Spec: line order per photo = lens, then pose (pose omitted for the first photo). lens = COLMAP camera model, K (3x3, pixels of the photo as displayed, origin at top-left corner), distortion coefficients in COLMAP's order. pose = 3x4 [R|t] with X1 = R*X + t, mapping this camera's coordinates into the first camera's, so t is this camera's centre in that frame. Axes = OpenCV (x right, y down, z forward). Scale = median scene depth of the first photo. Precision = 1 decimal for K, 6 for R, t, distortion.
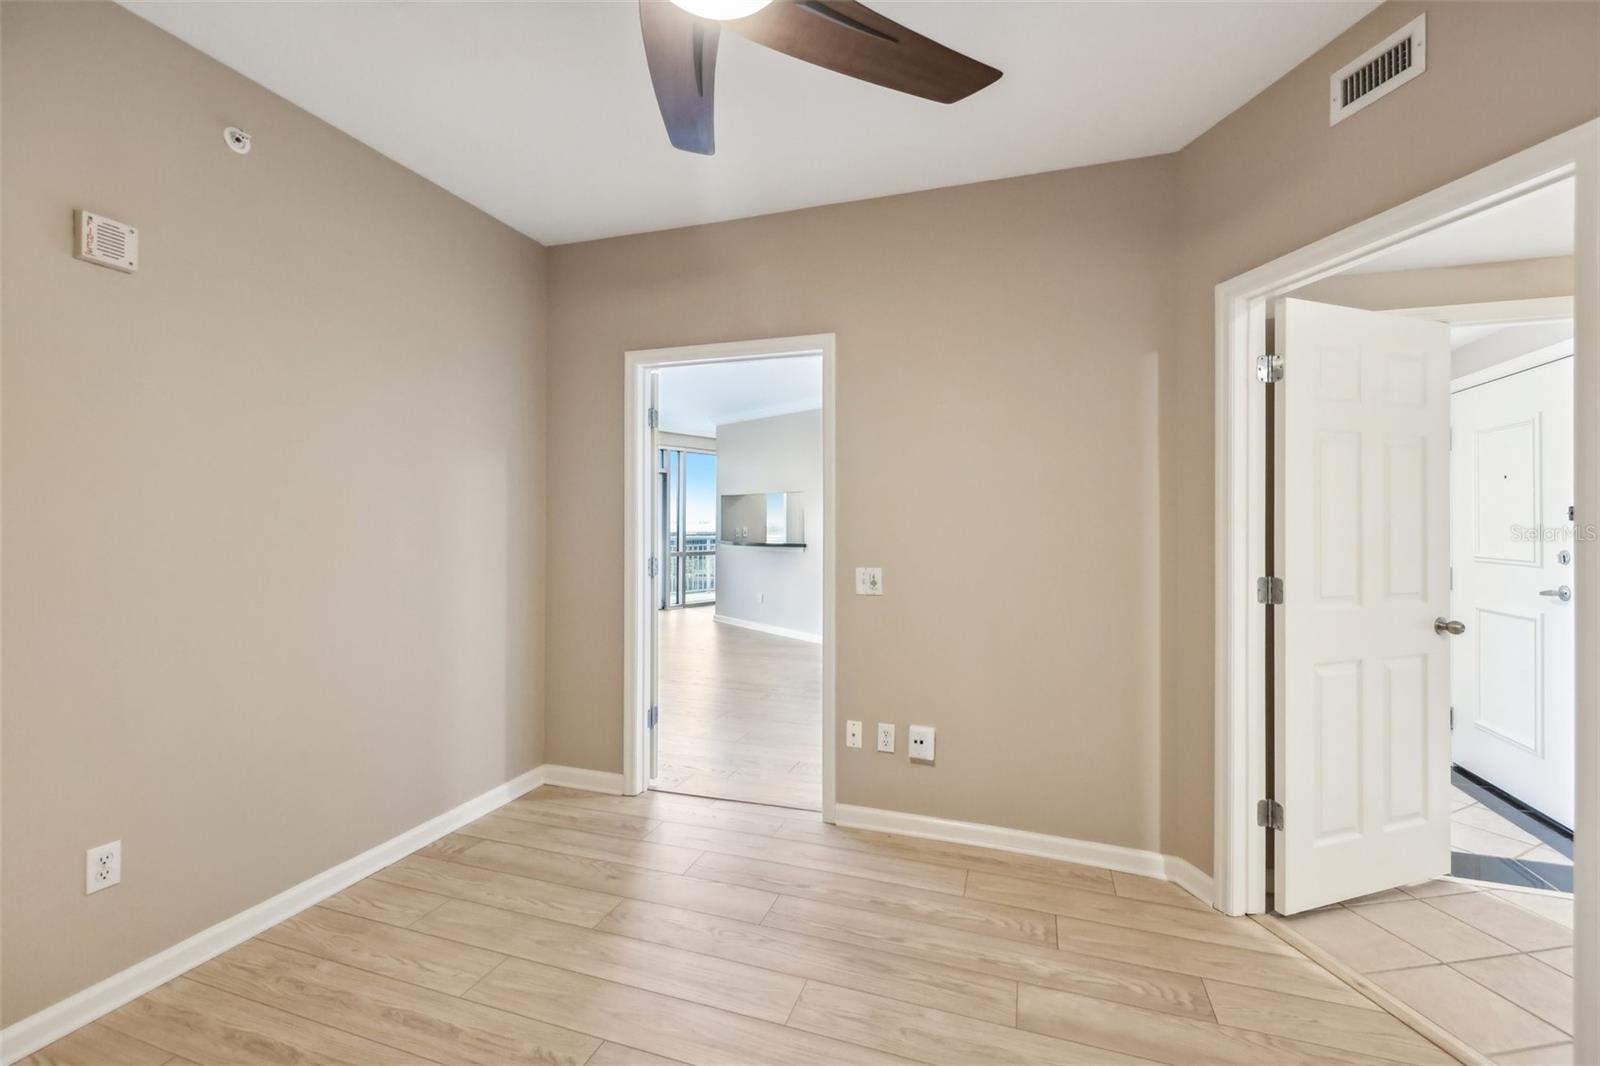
lens RADIAL K [[671.0, 0, 796.8], [0, 671.0, 520.8], [0, 0, 1]] dist [0.018855, -0.005113]
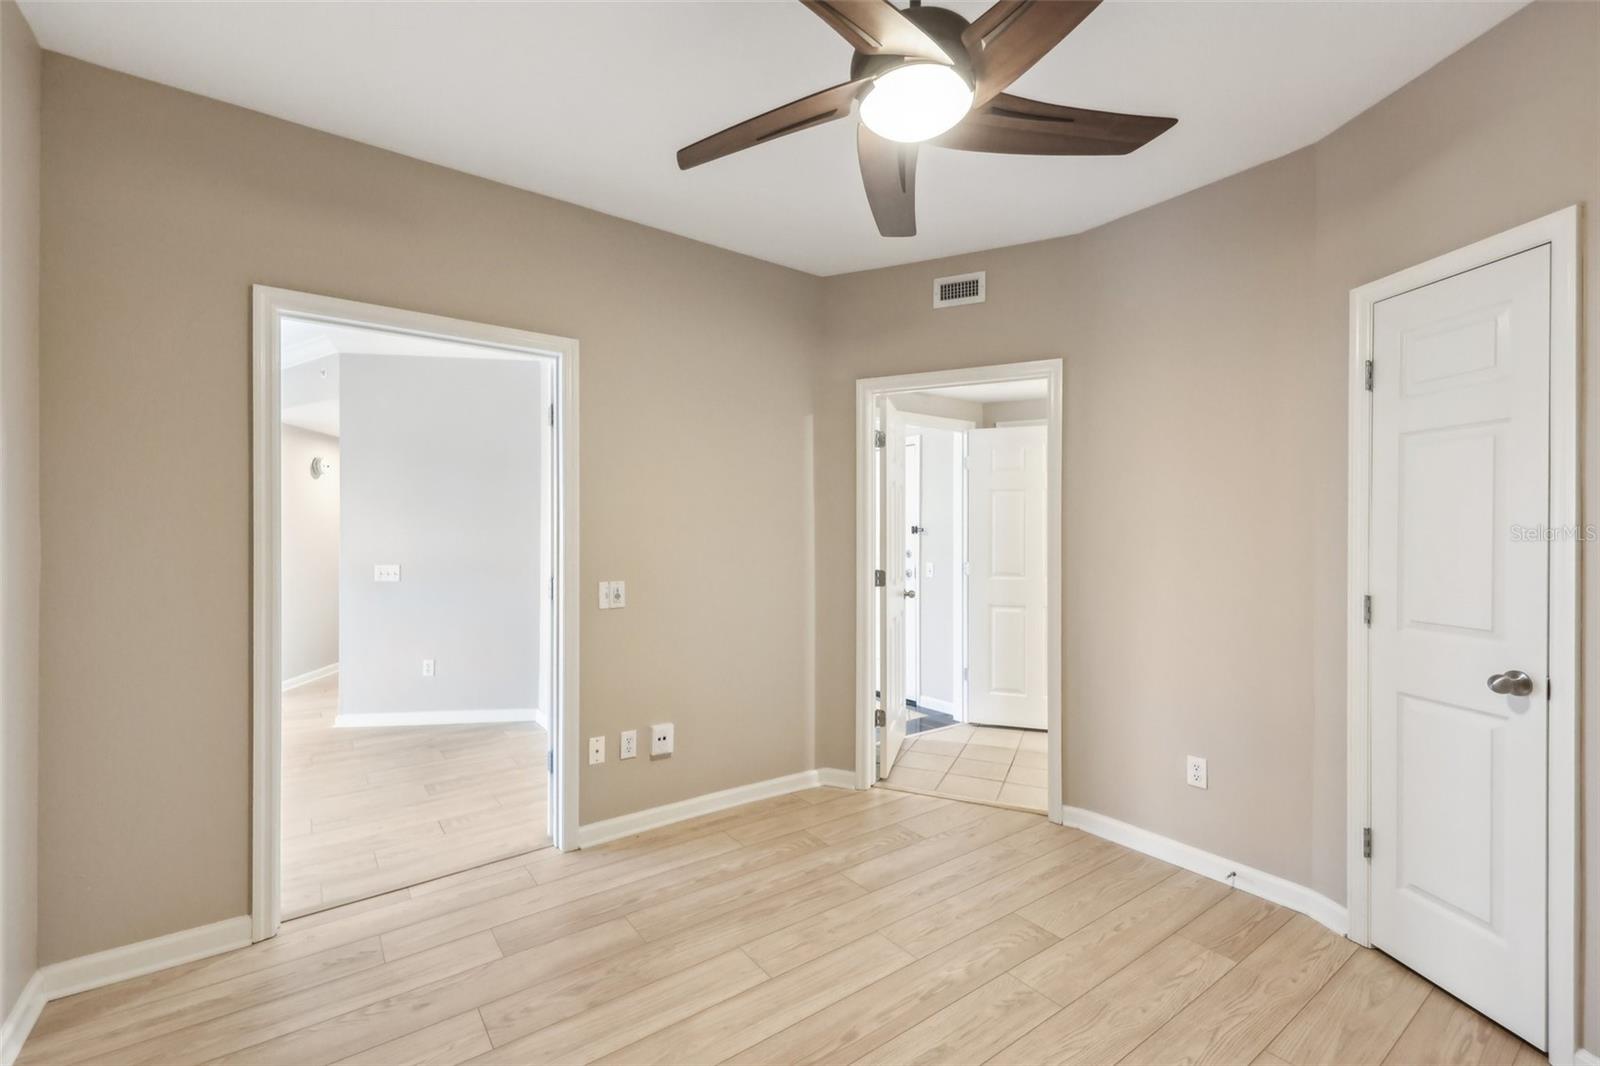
lens RADIAL K [[674.7, 0, 793.9], [0, 674.7, 537.9], [0, 0, 1]] dist [0.016024, -0.000889]
pose [[0.585006, -0.005107, 0.811013, -0.612409], [0.000674, 0.999983, 0.005811, -0.001660], [-0.811029, -0.002852, 0.584999, 0.201907]]
